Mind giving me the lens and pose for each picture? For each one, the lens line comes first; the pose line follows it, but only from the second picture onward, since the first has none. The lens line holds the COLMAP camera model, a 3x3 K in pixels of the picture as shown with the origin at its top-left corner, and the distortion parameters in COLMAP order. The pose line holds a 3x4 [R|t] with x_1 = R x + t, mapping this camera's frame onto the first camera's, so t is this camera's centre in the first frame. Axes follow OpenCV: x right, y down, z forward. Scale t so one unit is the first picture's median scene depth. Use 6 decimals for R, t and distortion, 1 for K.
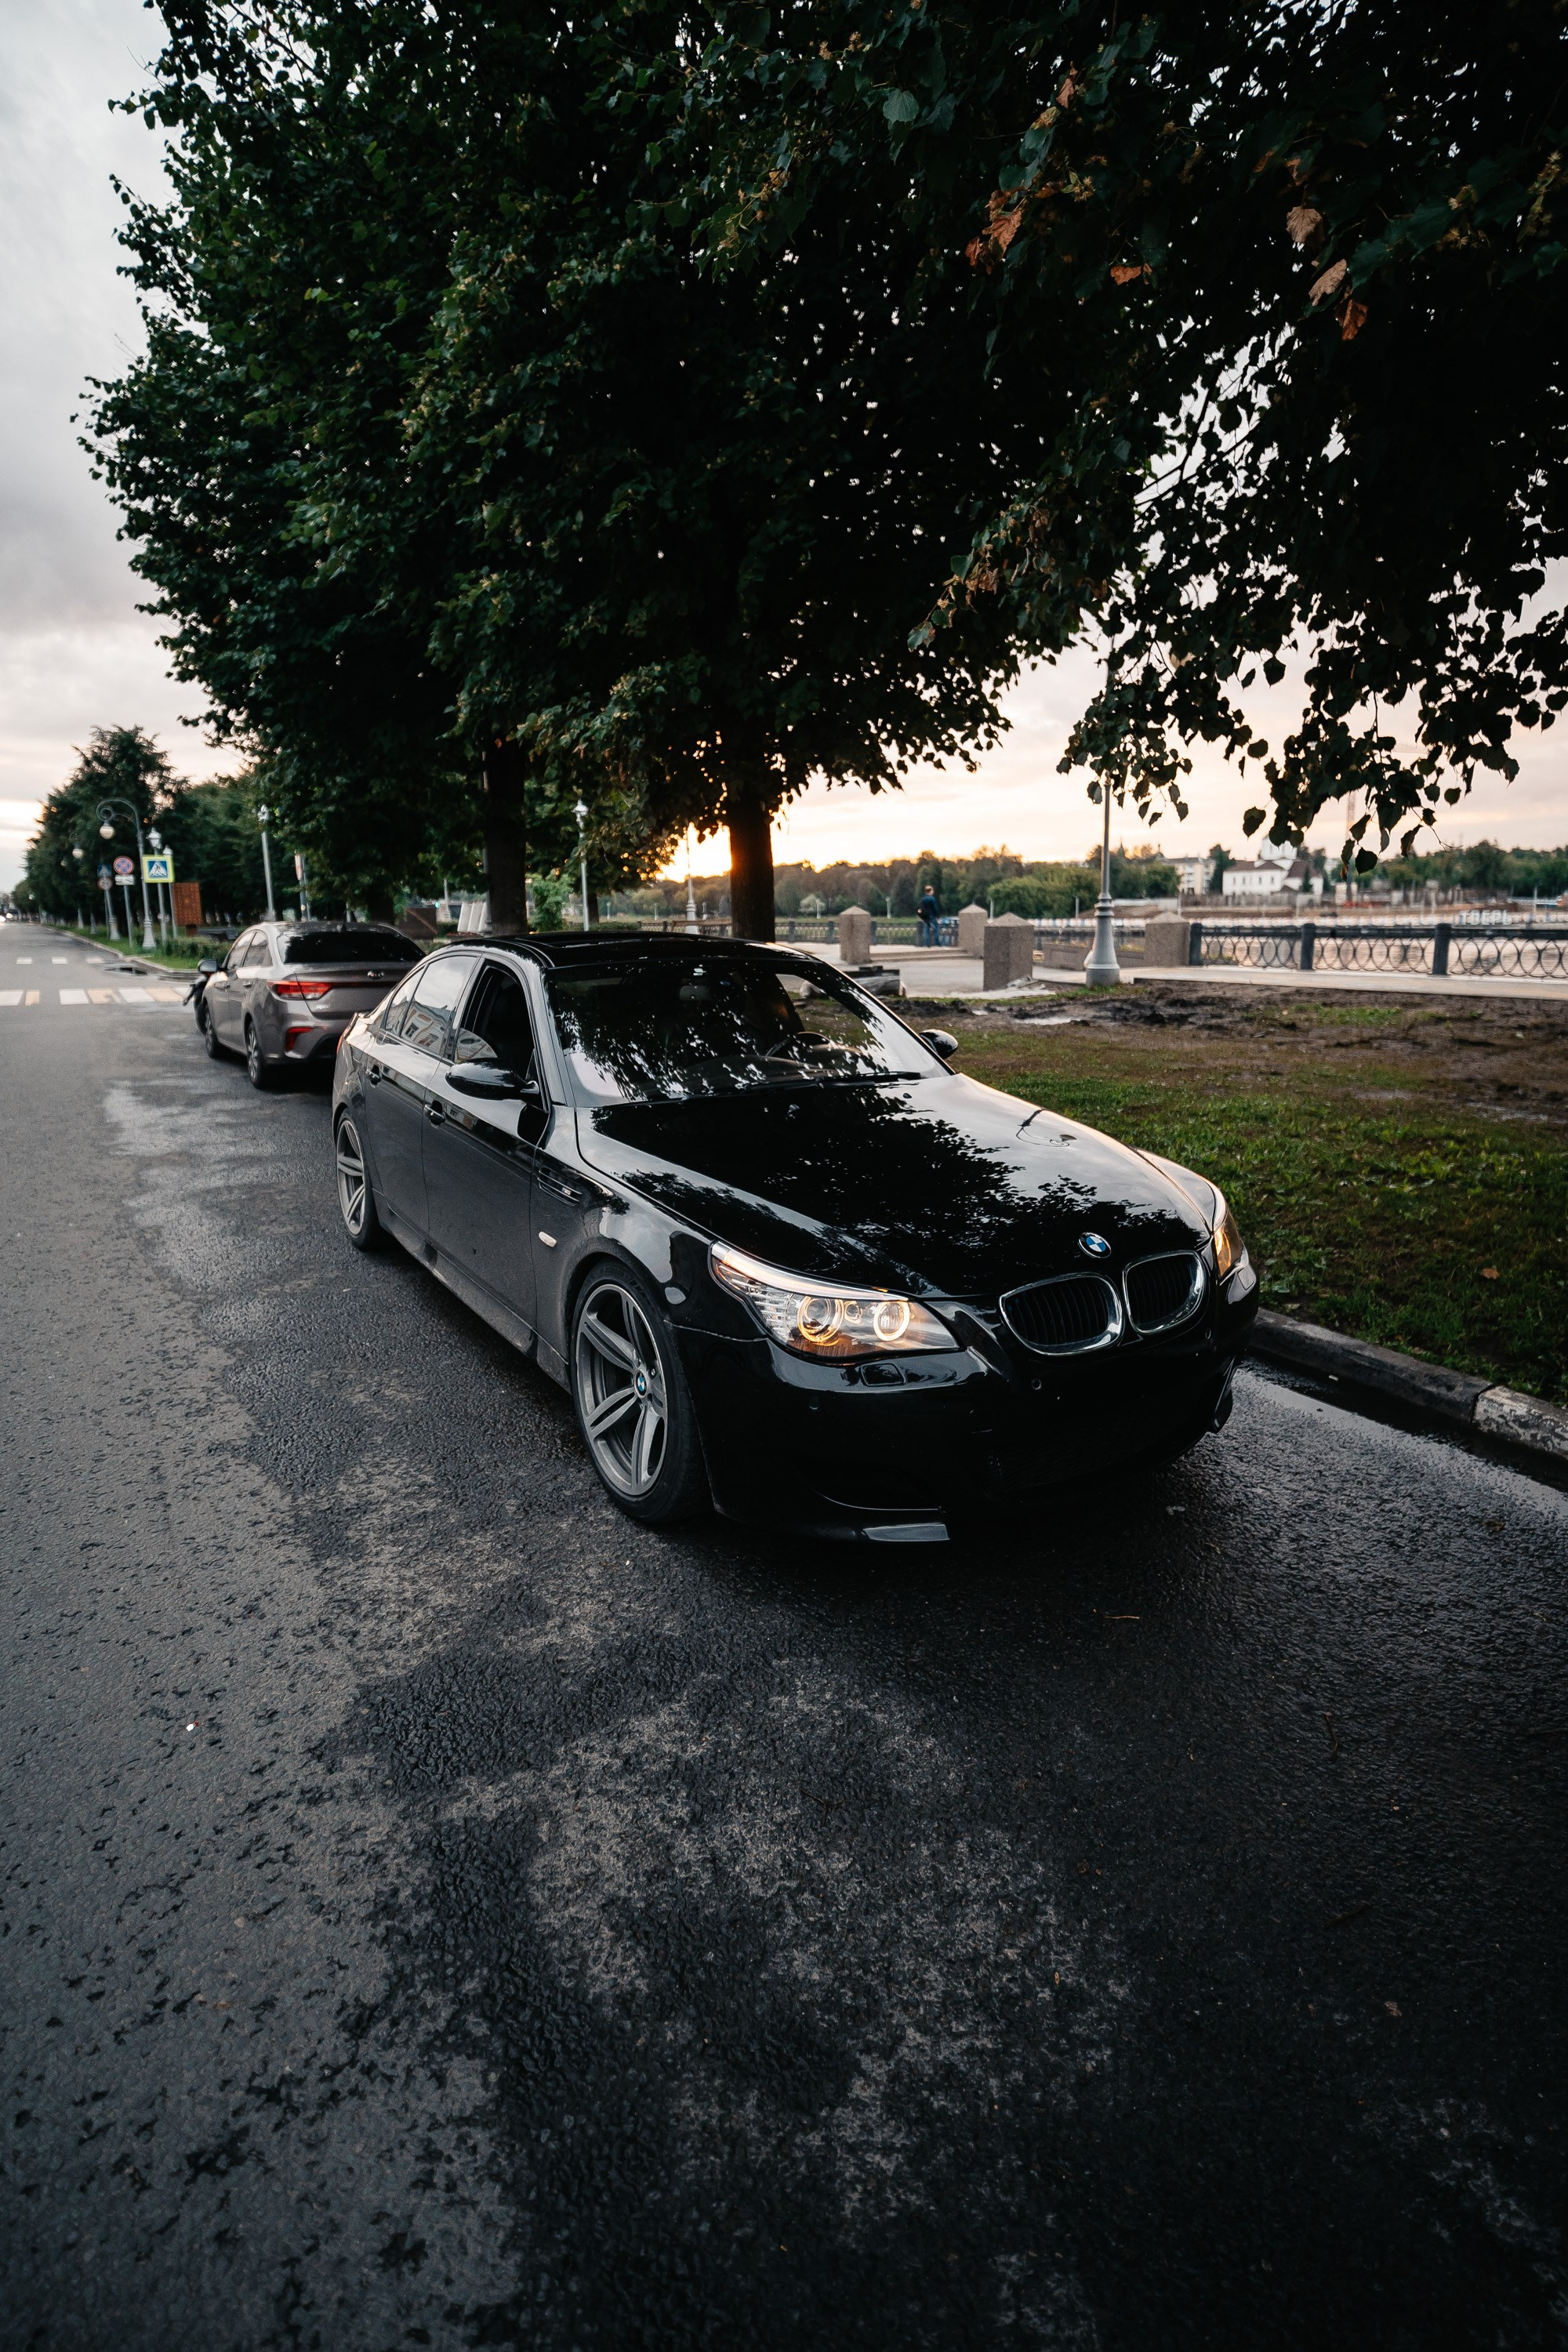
lens RADIAL K [[1175.8, 0, 790.5], [0, 1175.8, 1093.1], [0, 0, 1]] dist [-0.003040, -0.002560]
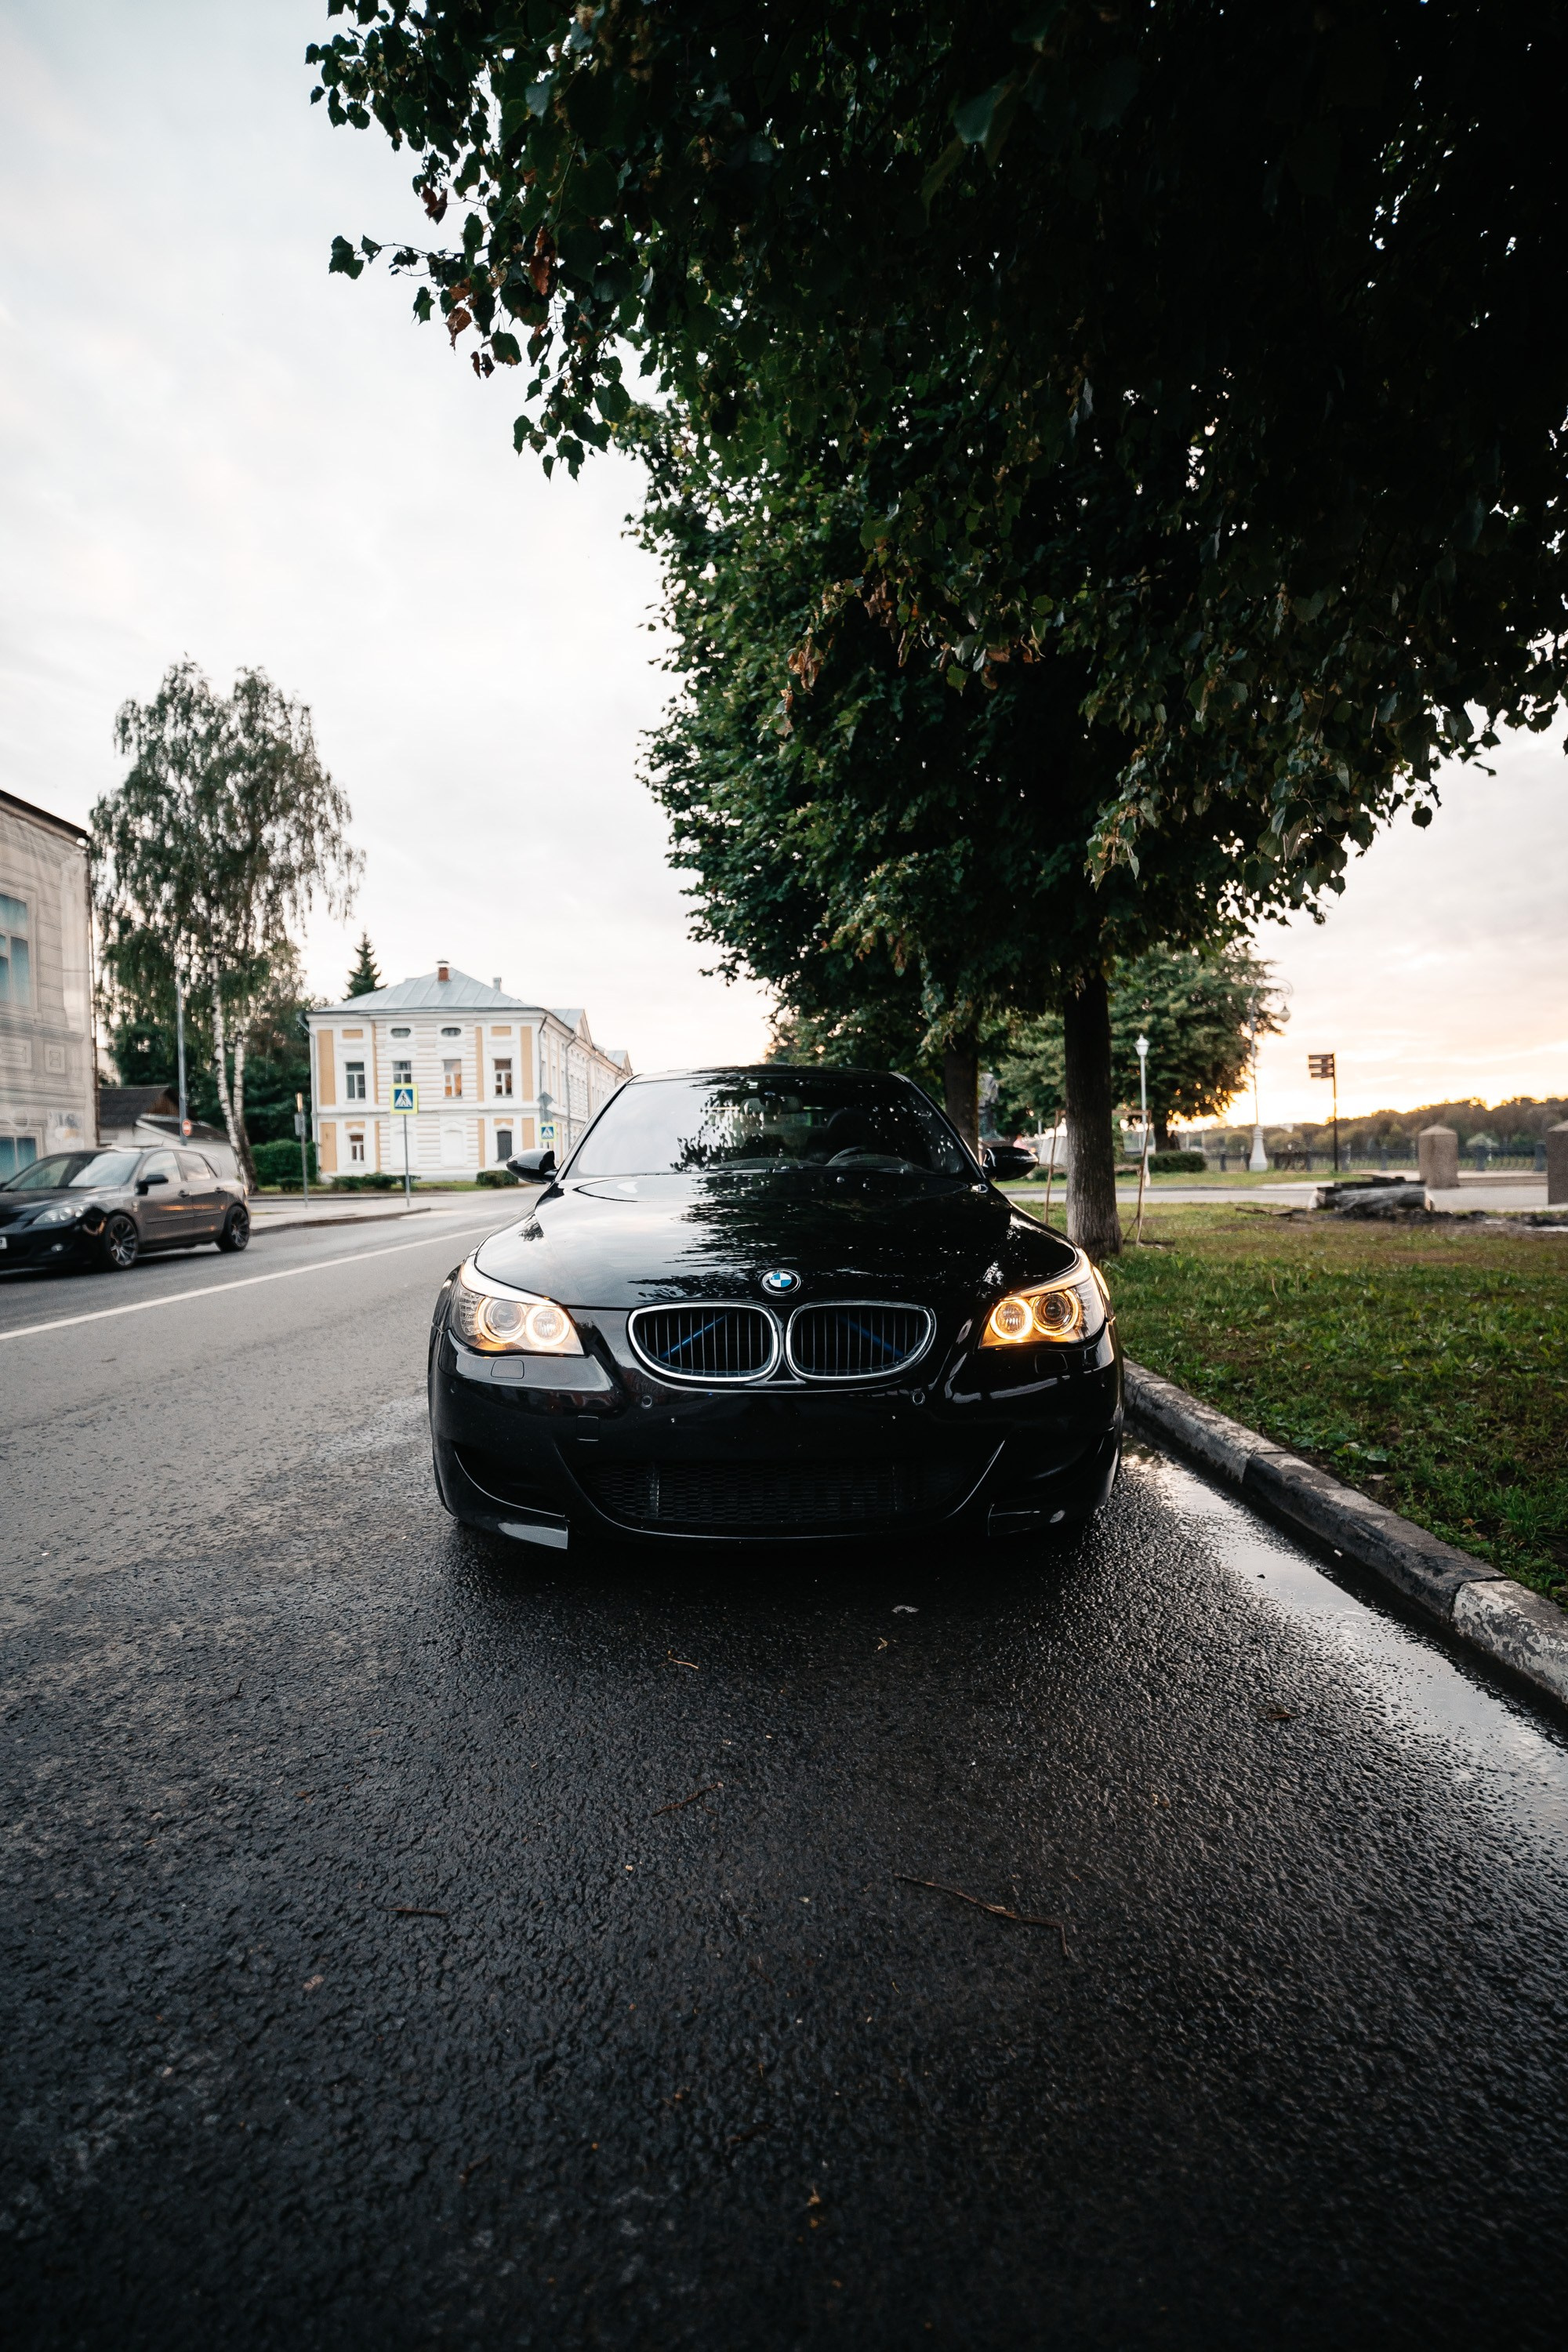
lens RADIAL K [[1099.5, 0, 776.6], [0, 1099.5, 1186.7], [0, 0, 1]] dist [0.005208, -0.011854]
pose [[0.848240, 0.002072, -0.529608, 0.271867], [-0.069575, 0.991762, -0.107554, 0.055669], [0.525023, 0.128079, 0.841396, 0.090234]]
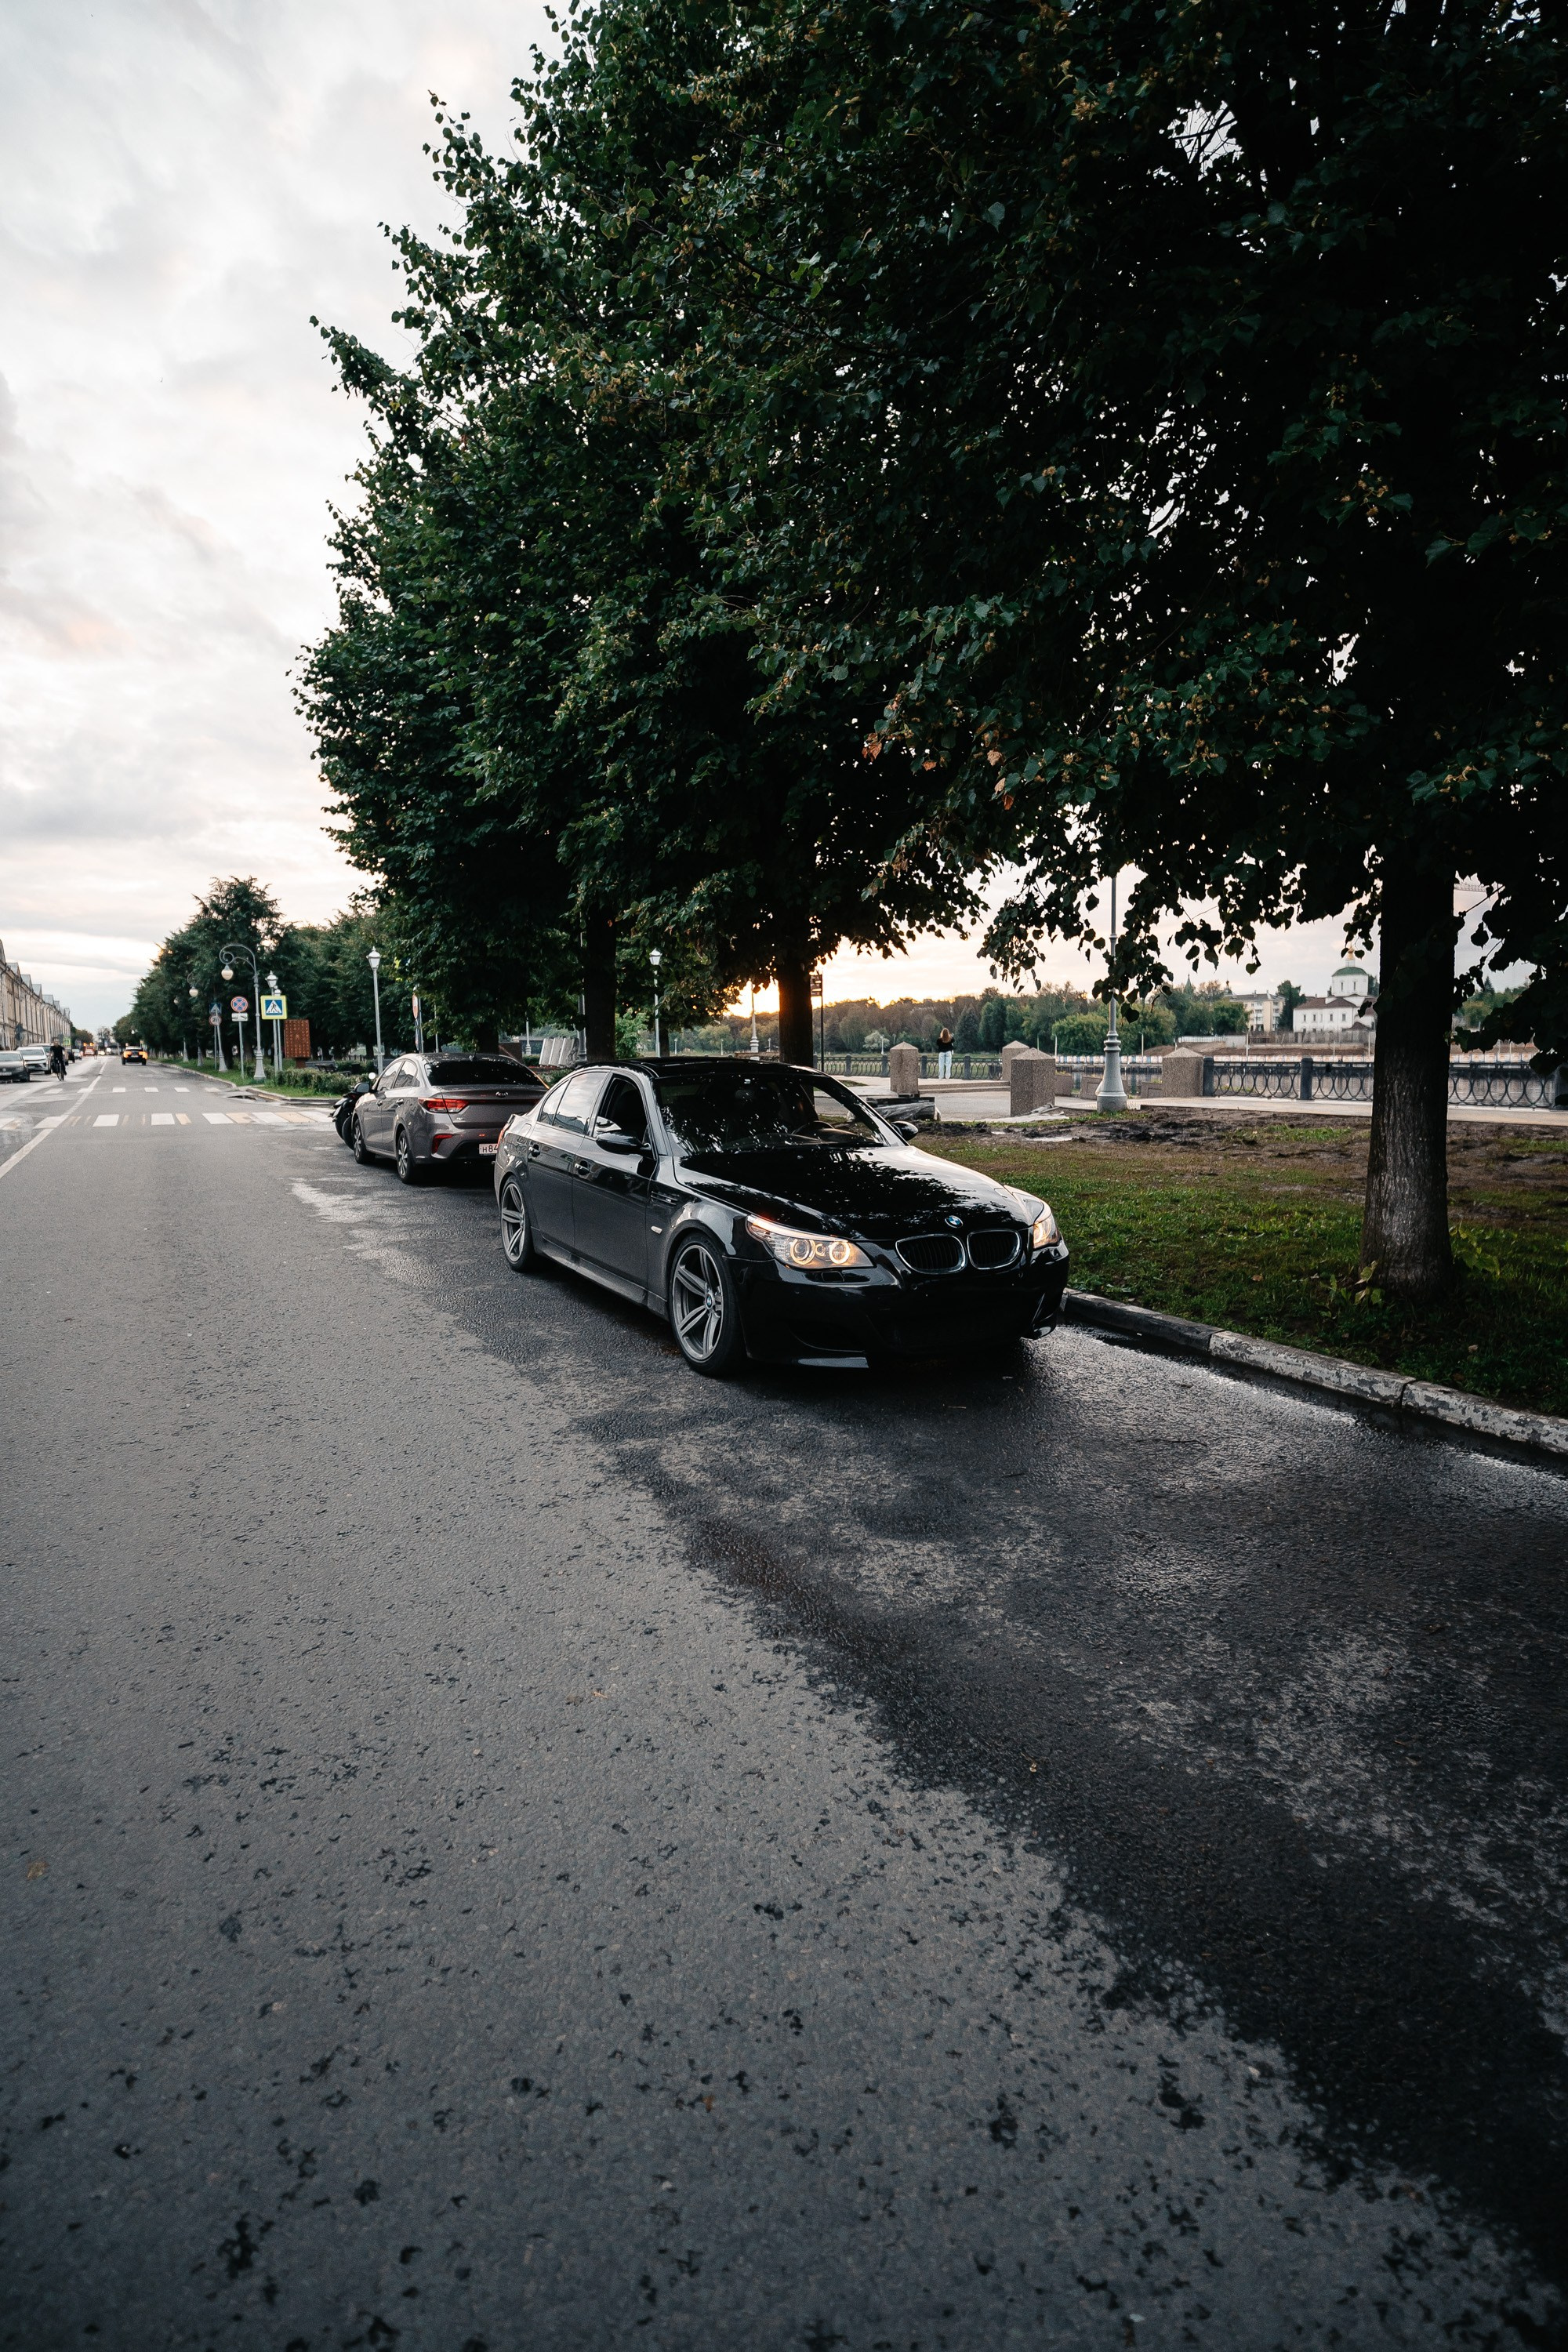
lens RADIAL K [[1180.5, 0, 783.1], [0, 1180.5, 1145.1], [0, 0, 1]] dist [0.001216, -0.008272]
pose [[0.998115, 0.007468, -0.060908, 0.038314], [-0.011764, 0.997444, -0.070483, 0.053651], [0.060226, 0.071067, 0.995652, -0.329529]]
